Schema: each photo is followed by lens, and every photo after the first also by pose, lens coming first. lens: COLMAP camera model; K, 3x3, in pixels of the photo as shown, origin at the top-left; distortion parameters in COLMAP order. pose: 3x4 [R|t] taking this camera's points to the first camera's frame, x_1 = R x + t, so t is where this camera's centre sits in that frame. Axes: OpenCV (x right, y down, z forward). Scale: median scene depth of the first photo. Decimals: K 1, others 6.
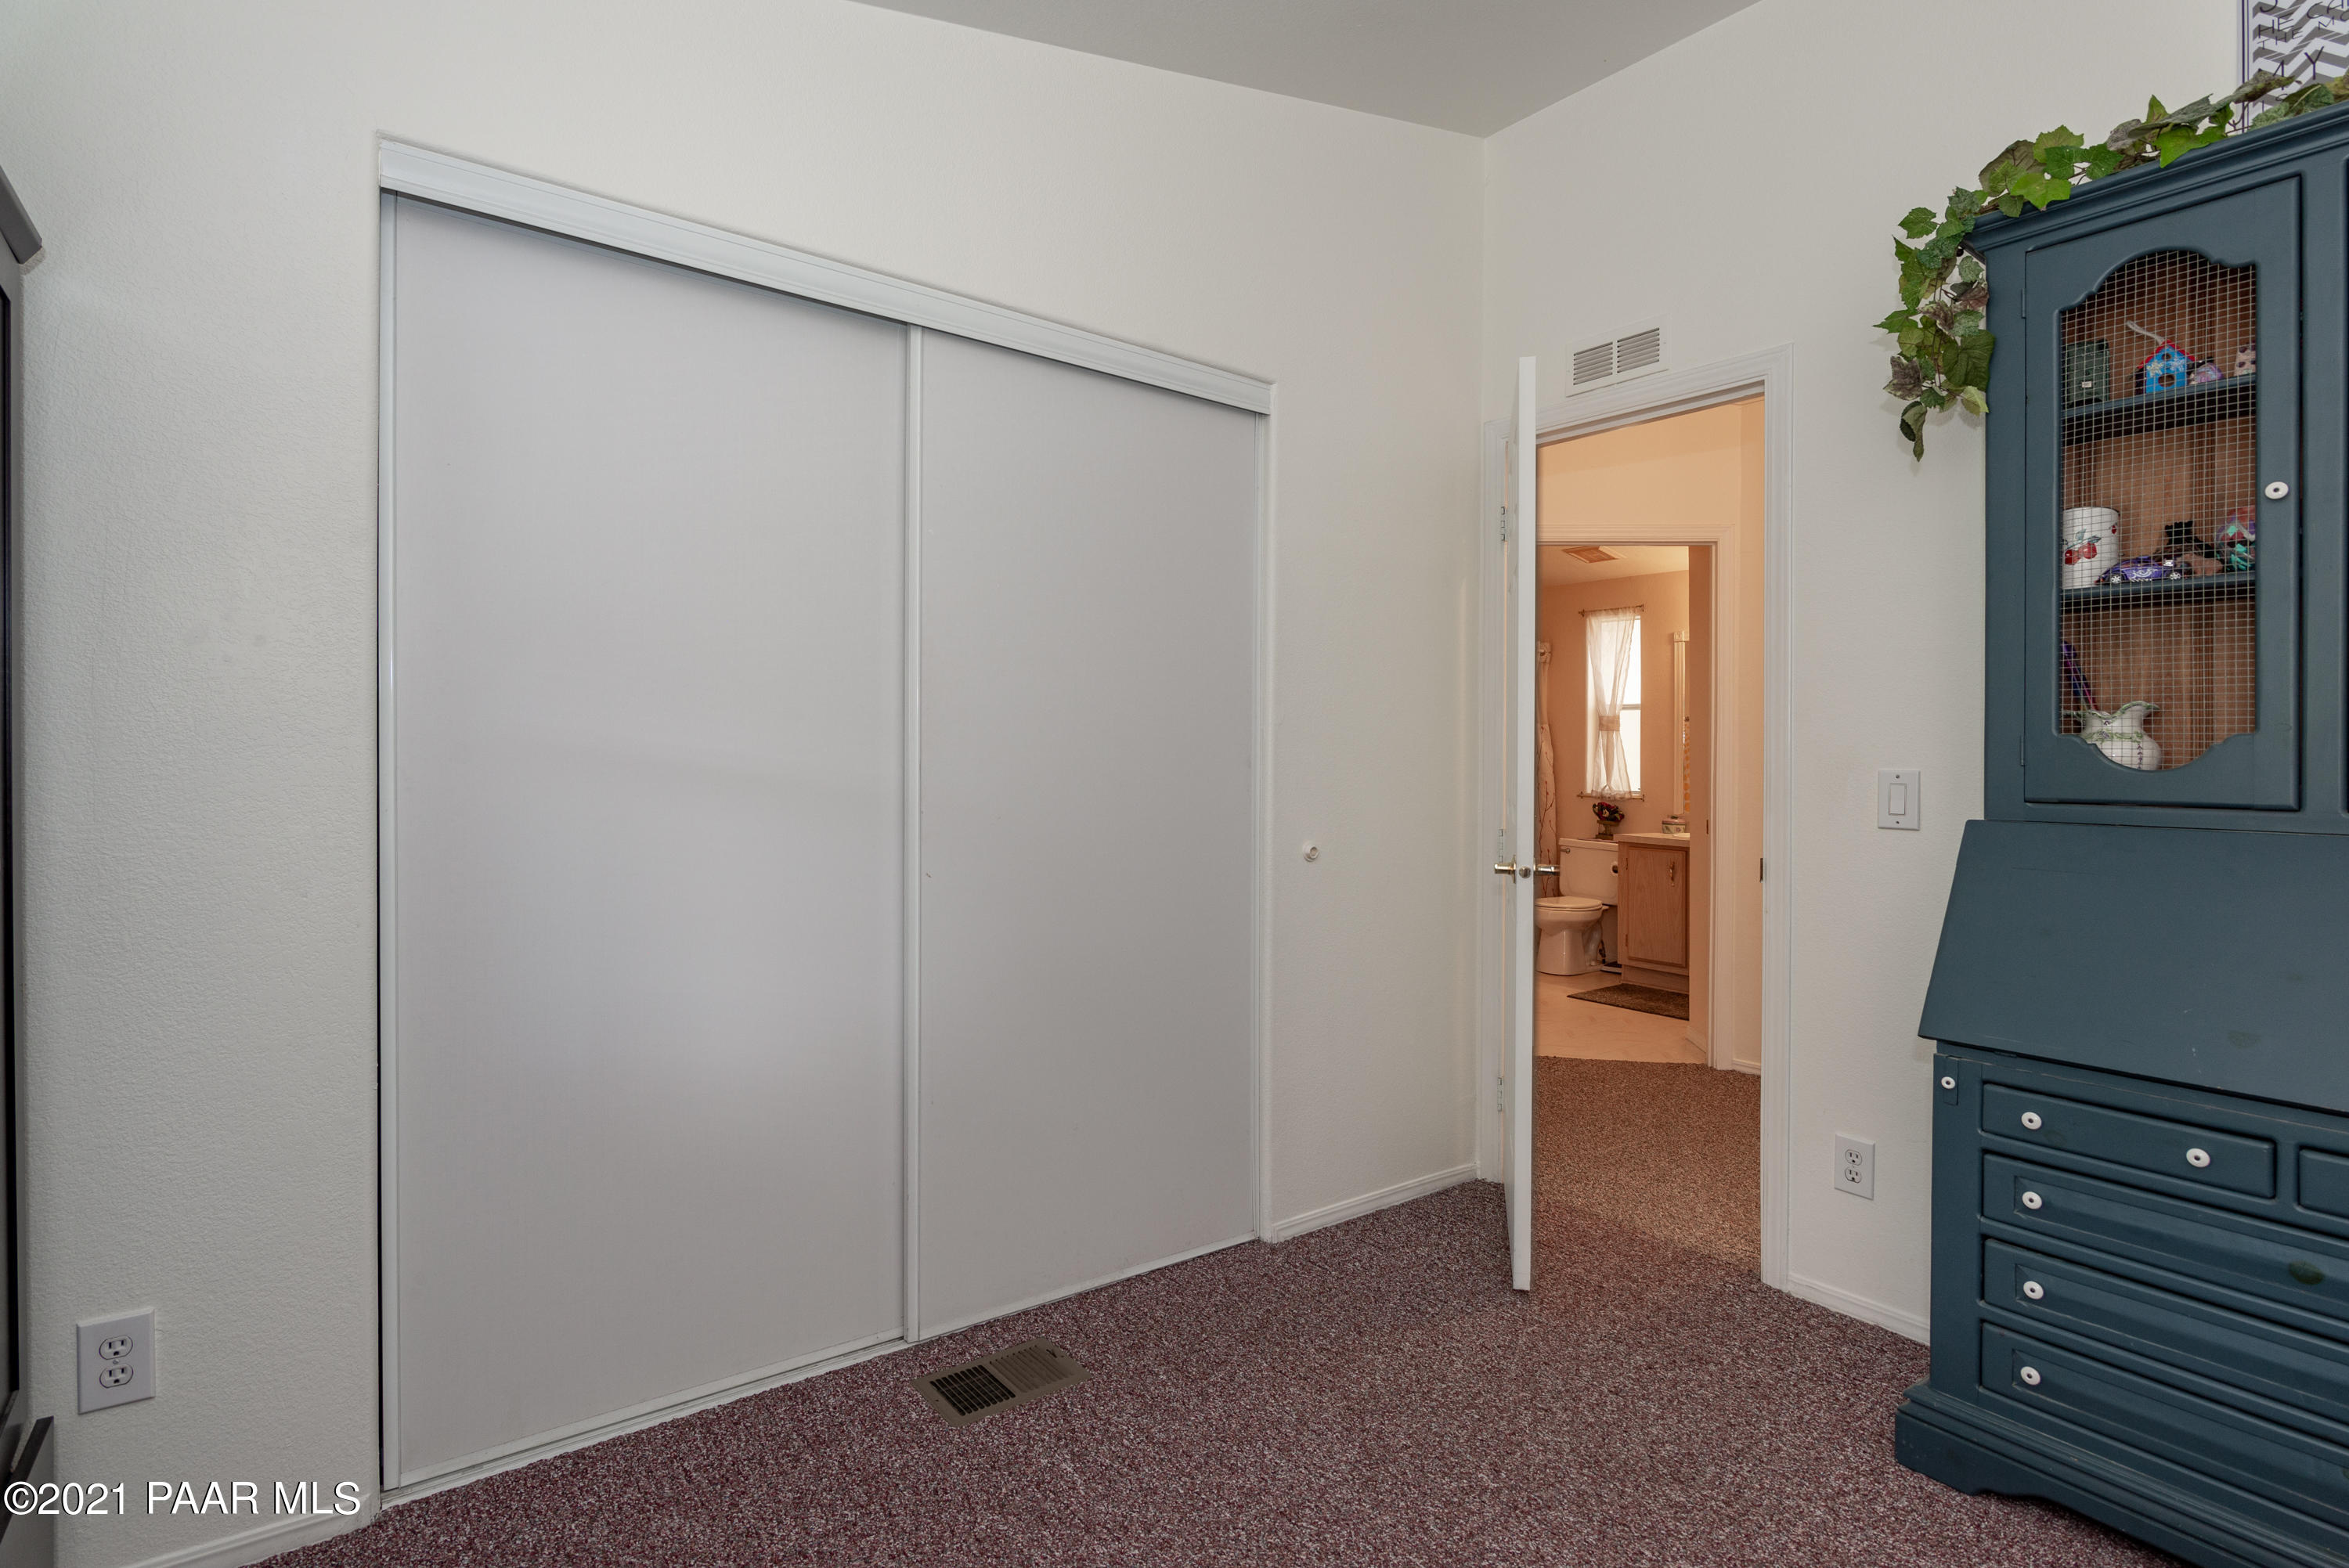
lens RADIAL K [[1152.8, 0, 1170.1], [0, 1152.8, 782.1], [0, 0, 1]] dist [-0.000389, -0.001564]
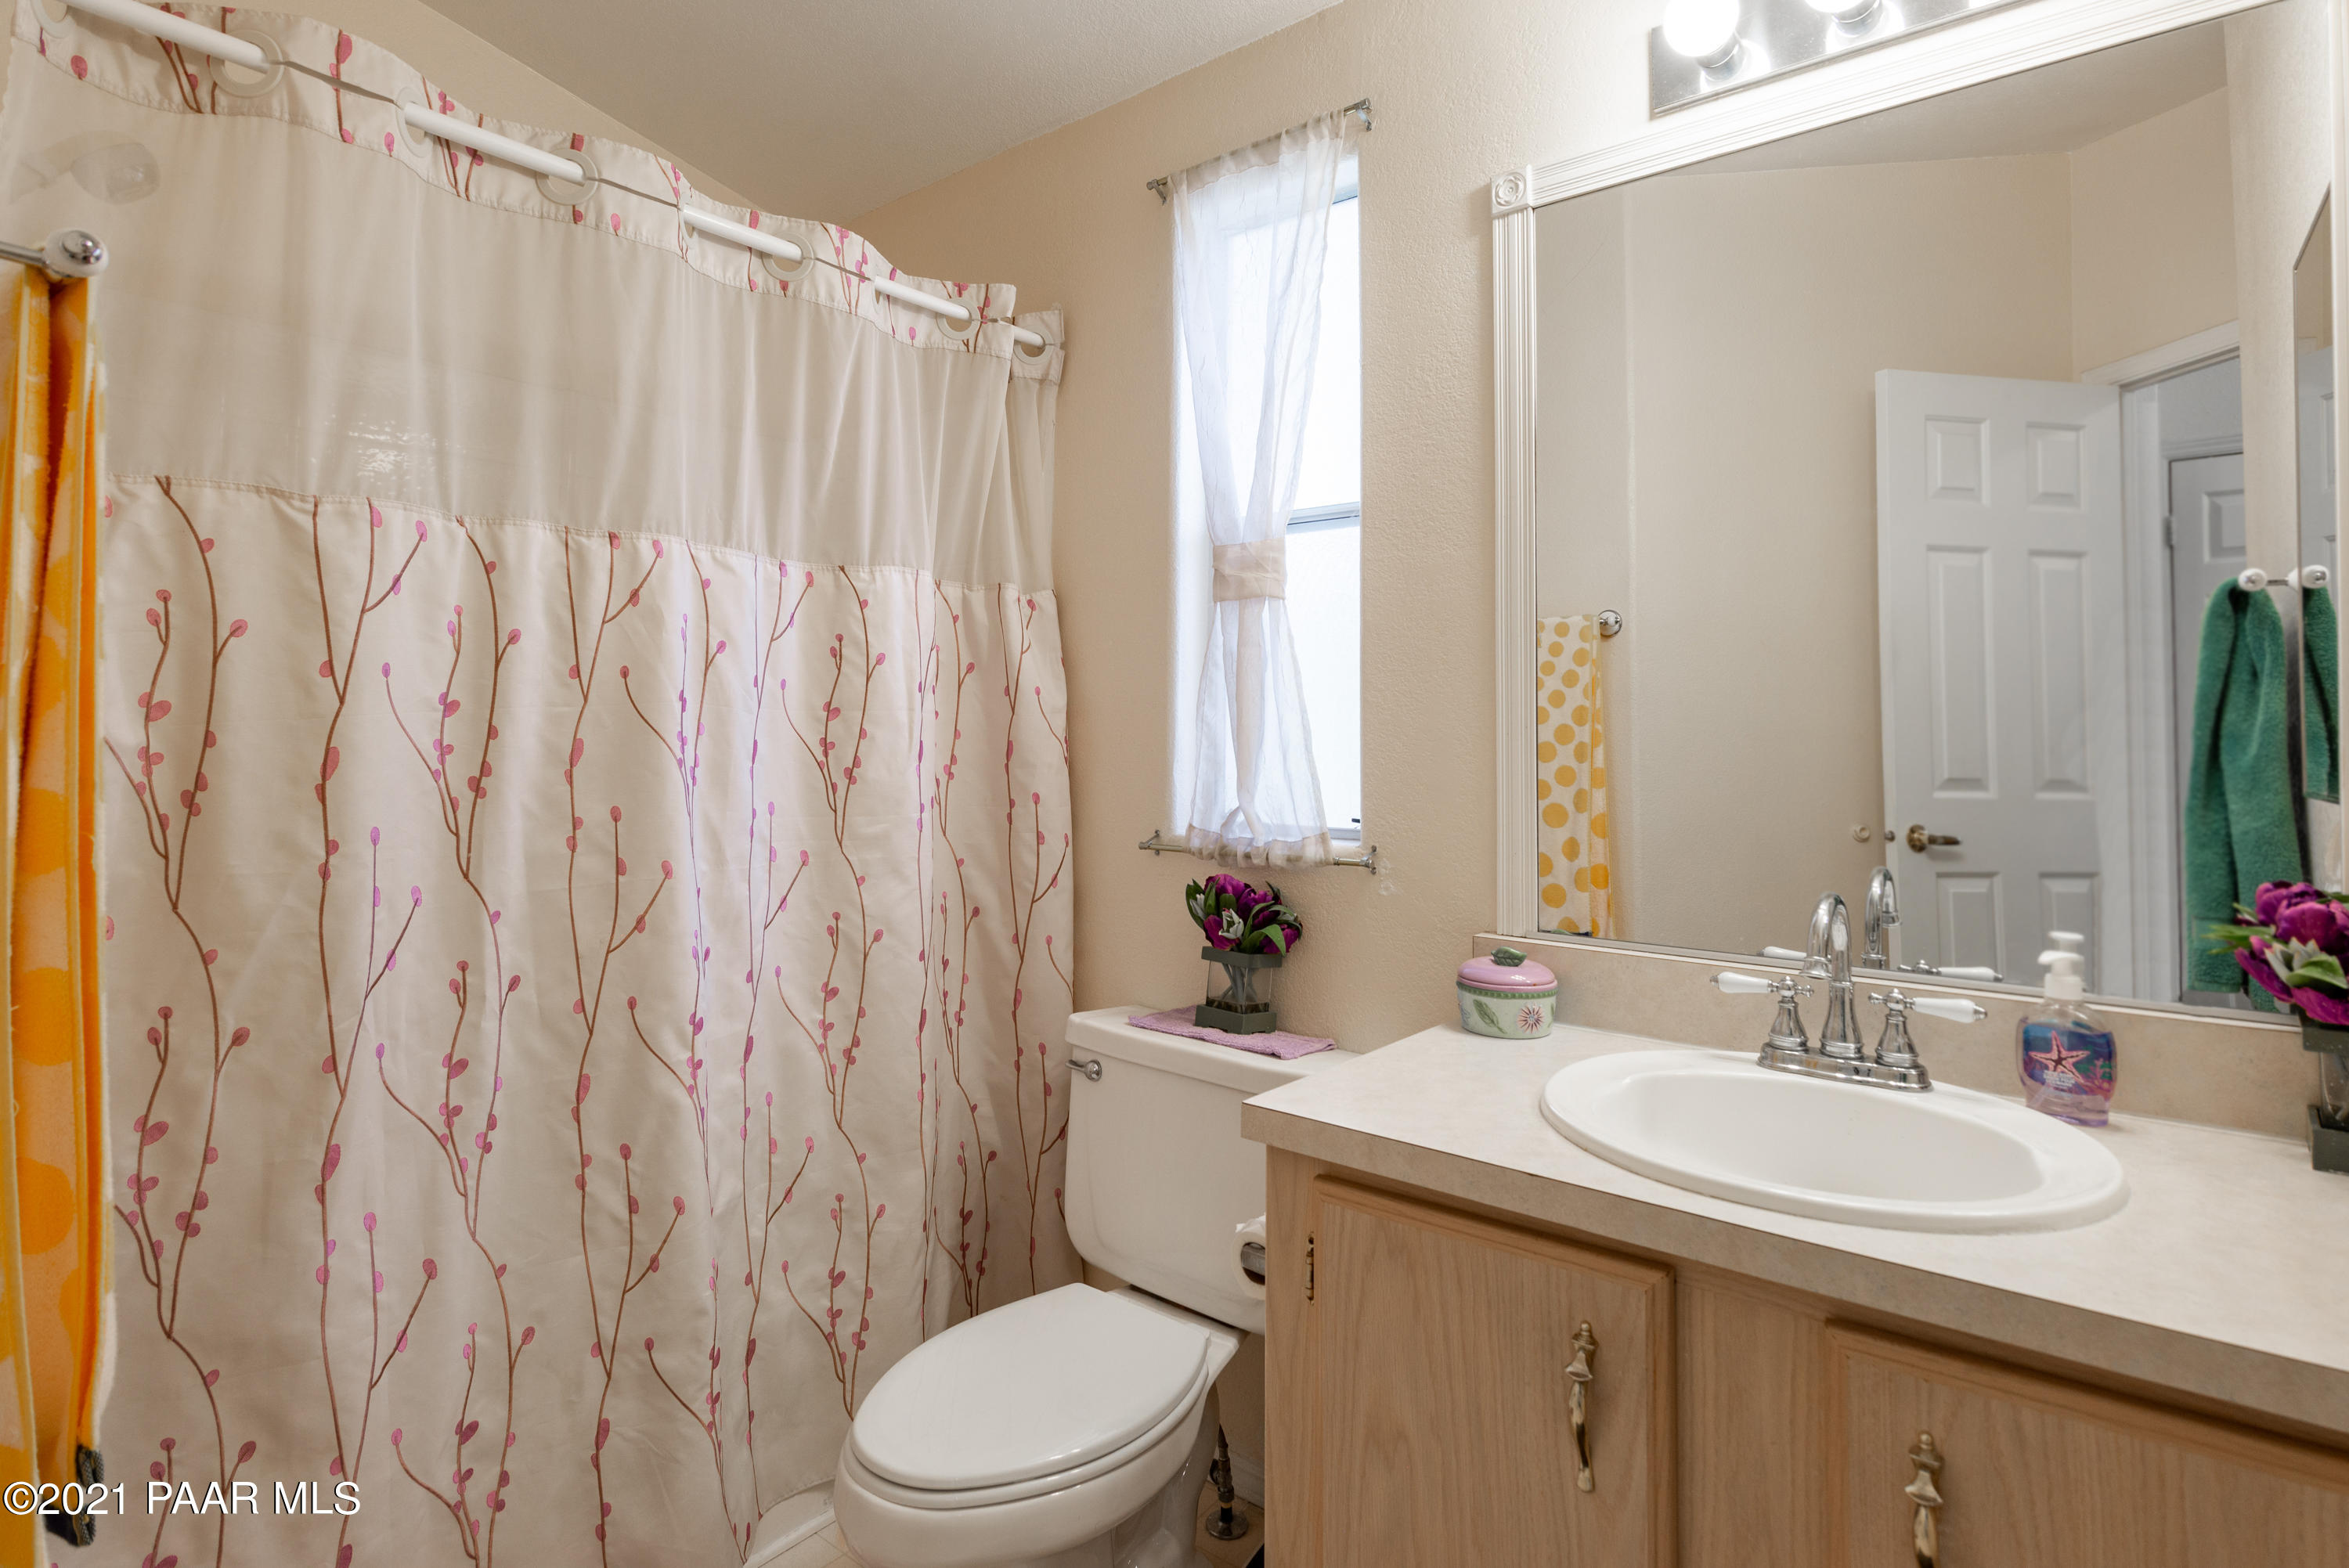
lens RADIAL K [[1152.8, 0, 1170.1], [0, 1152.8, 782.1], [0, 0, 1]] dist [-0.000389, -0.001564]
pose [[0.969321, -0.006259, 0.245720, 0.299811], [0.005037, 0.999972, 0.005599, -0.004848], [-0.245748, -0.004190, 0.969325, 0.751962]]
